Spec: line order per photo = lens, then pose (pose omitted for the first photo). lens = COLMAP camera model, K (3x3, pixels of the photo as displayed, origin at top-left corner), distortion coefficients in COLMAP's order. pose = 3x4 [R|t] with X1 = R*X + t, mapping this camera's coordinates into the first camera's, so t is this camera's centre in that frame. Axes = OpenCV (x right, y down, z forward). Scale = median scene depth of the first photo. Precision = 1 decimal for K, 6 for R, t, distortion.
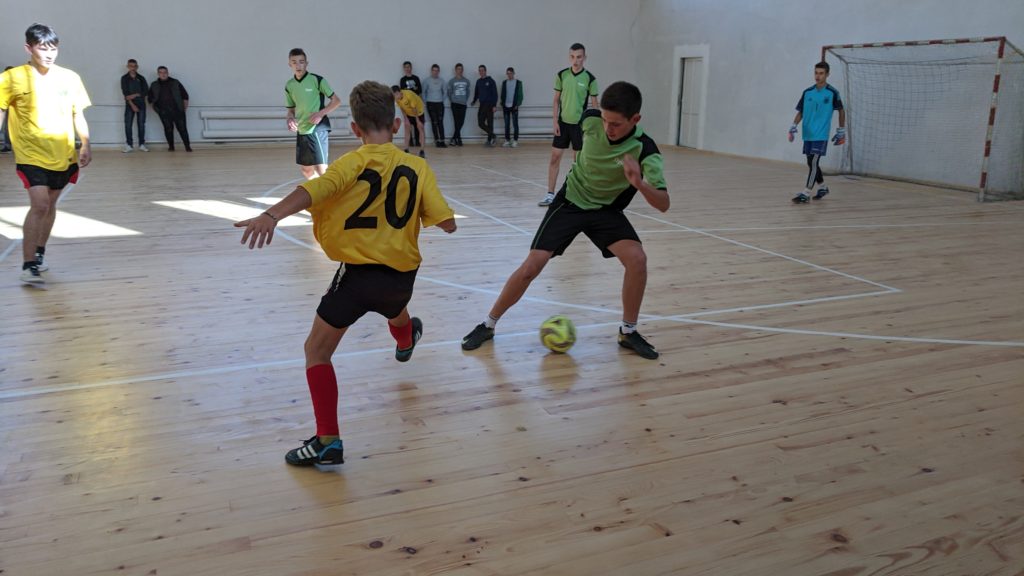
lens RADIAL K [[767.2, 0, 514.1], [0, 767.2, 282.9], [0, 0, 1]] dist [-0.004023, 0.007196]
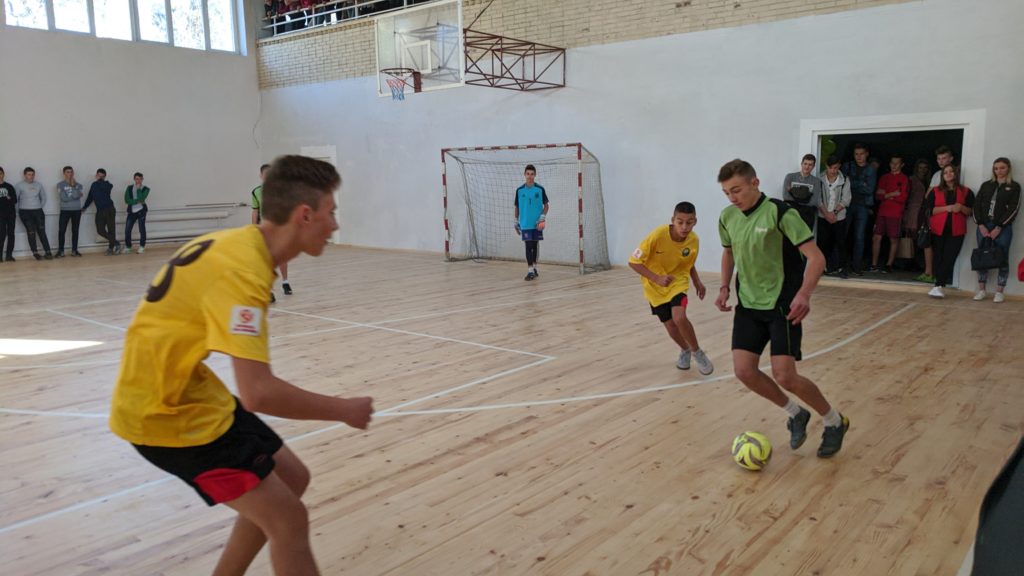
lens RADIAL K [[754.9, 0, 518.2], [0, 754.9, 283.8], [0, 0, 1]] dist [0.008840, -0.001630]
pose [[0.880346, -0.085458, 0.466570, -0.095684], [0.137595, 0.987351, -0.078776, -0.022903], [-0.453937, 0.133548, 0.880969, -0.020295]]
